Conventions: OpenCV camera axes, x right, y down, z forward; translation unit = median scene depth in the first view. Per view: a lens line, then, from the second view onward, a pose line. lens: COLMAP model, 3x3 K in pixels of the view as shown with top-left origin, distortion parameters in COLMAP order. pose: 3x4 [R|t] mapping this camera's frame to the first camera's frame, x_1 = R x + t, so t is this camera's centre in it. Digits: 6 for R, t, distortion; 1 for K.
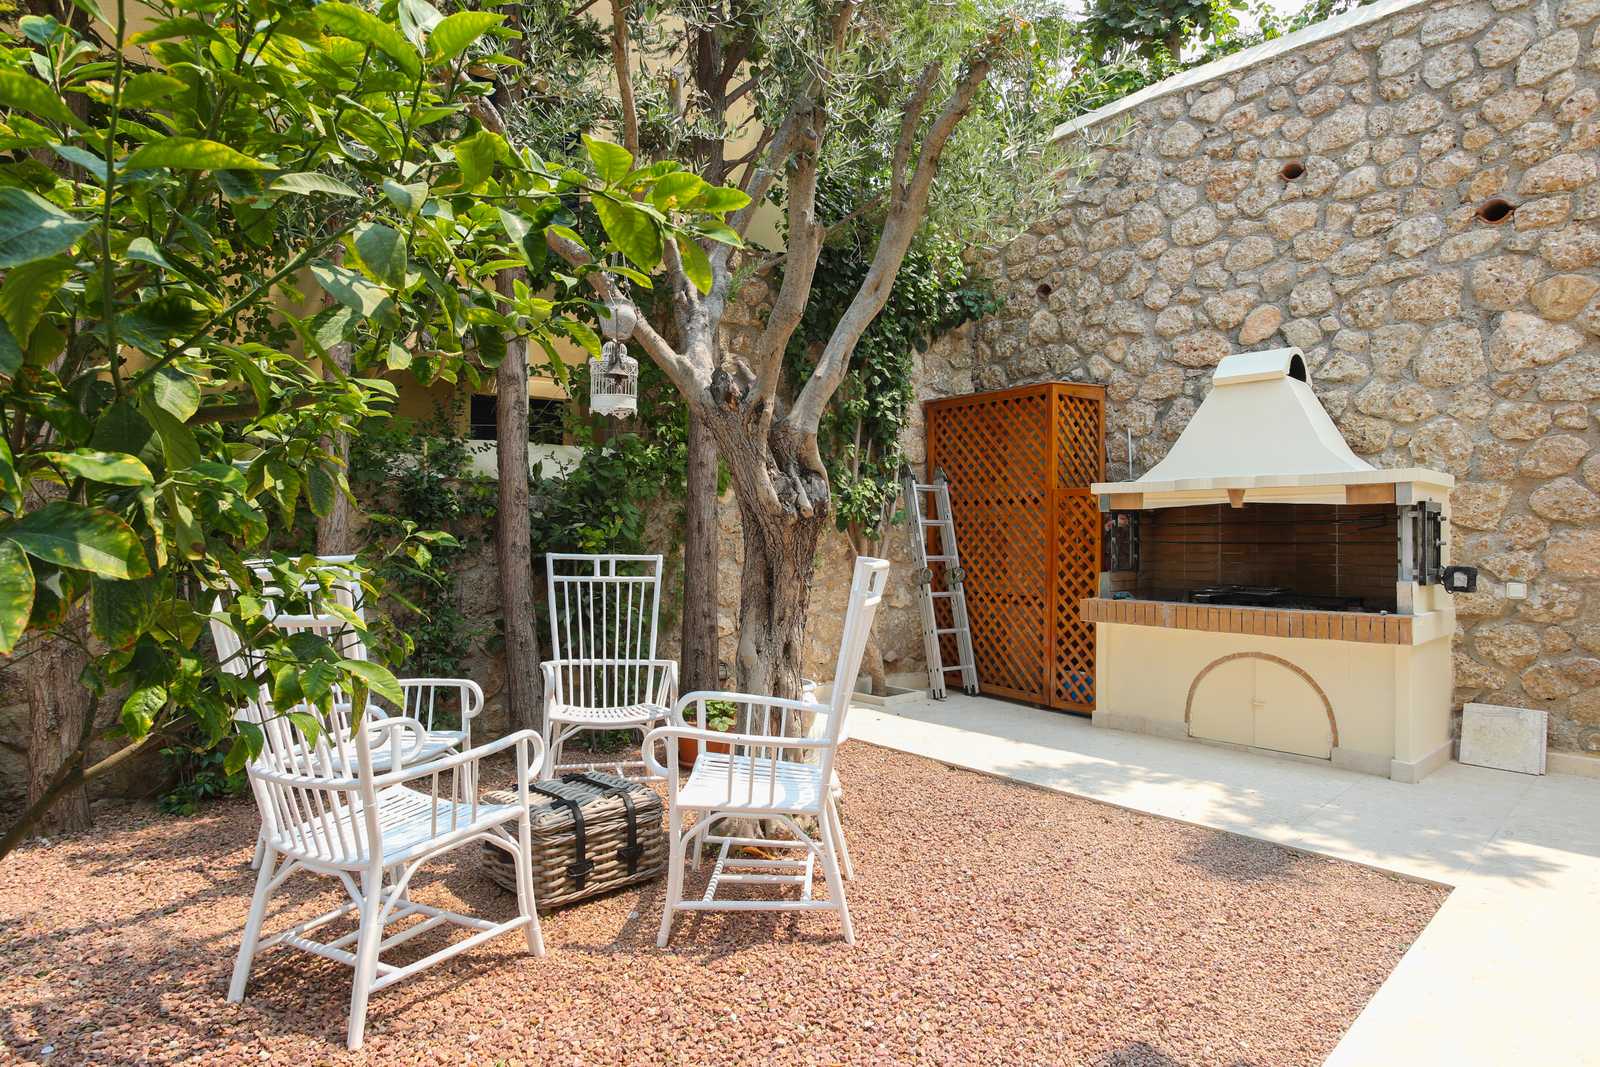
lens RADIAL K [[922.9, 0, 799.4], [0, 922.9, 532.0], [0, 0, 1]] dist [0.001898, 0.001767]
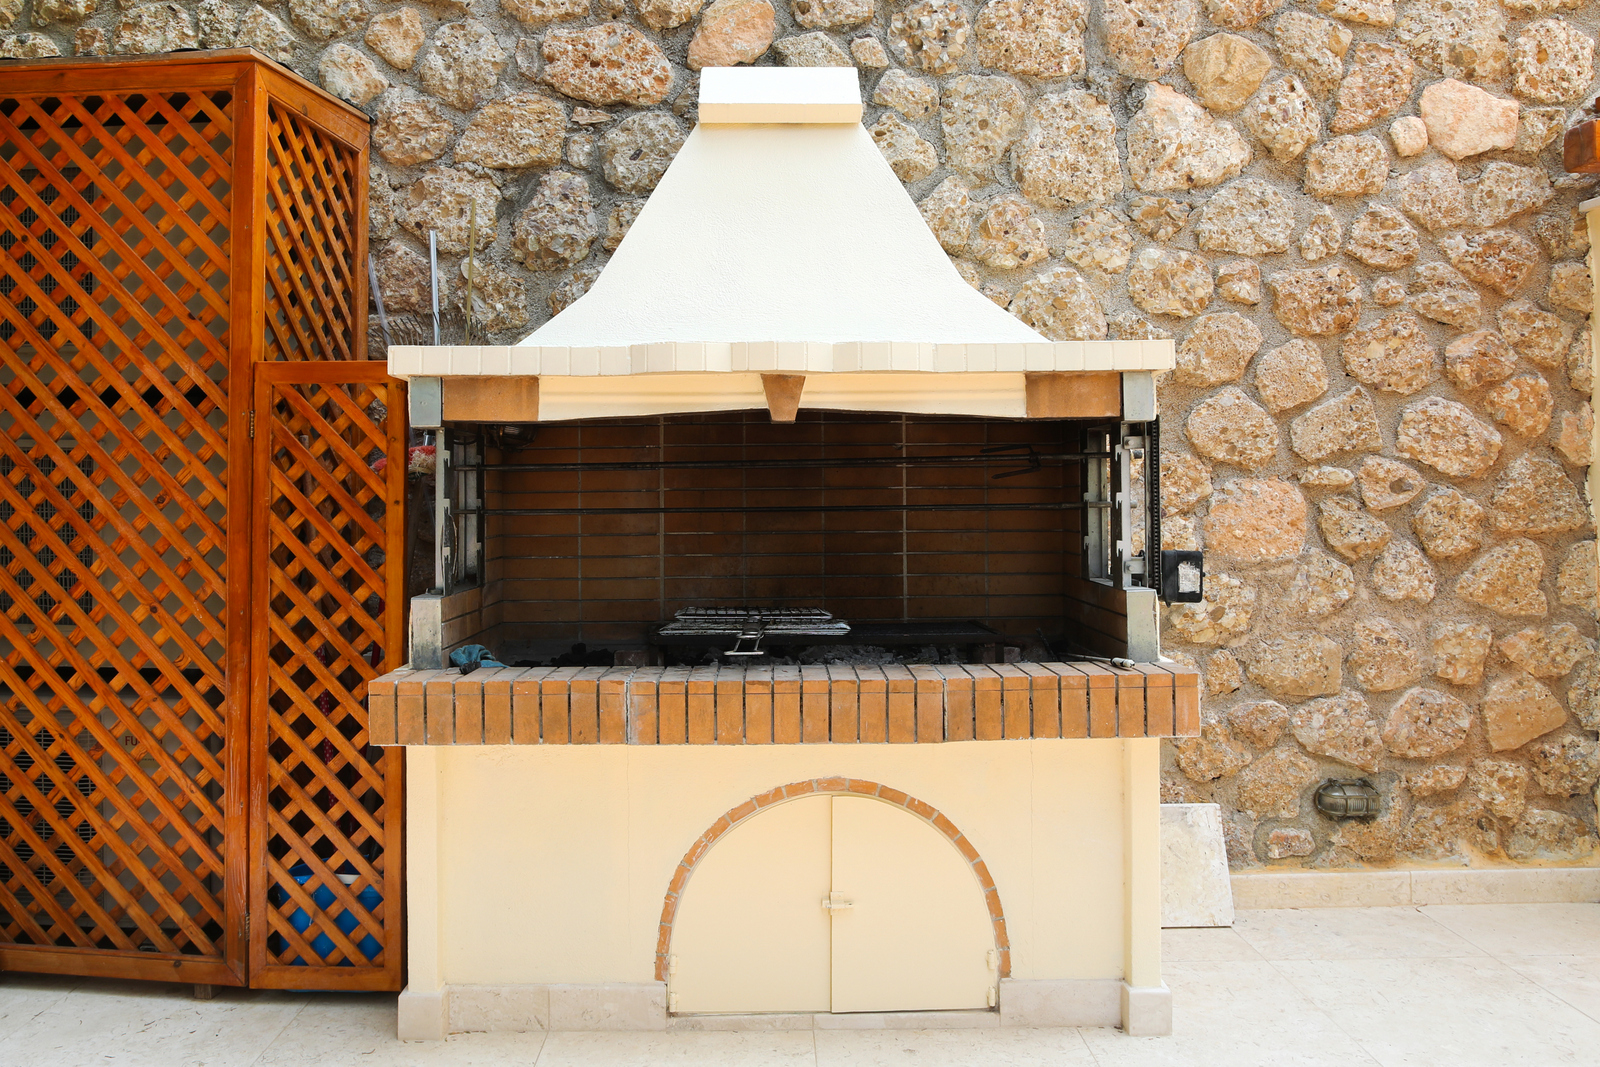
lens RADIAL K [[1208.3, 0, 814.3], [0, 1208.3, 482.4], [0, 0, 1]] dist [-0.029137, 0.020761]
pose [[0.671301, 0.005180, 0.741167, 0.083451], [0.005228, 0.999918, -0.011724, 0.005805], [-0.741167, 0.011745, 0.671218, 0.560027]]
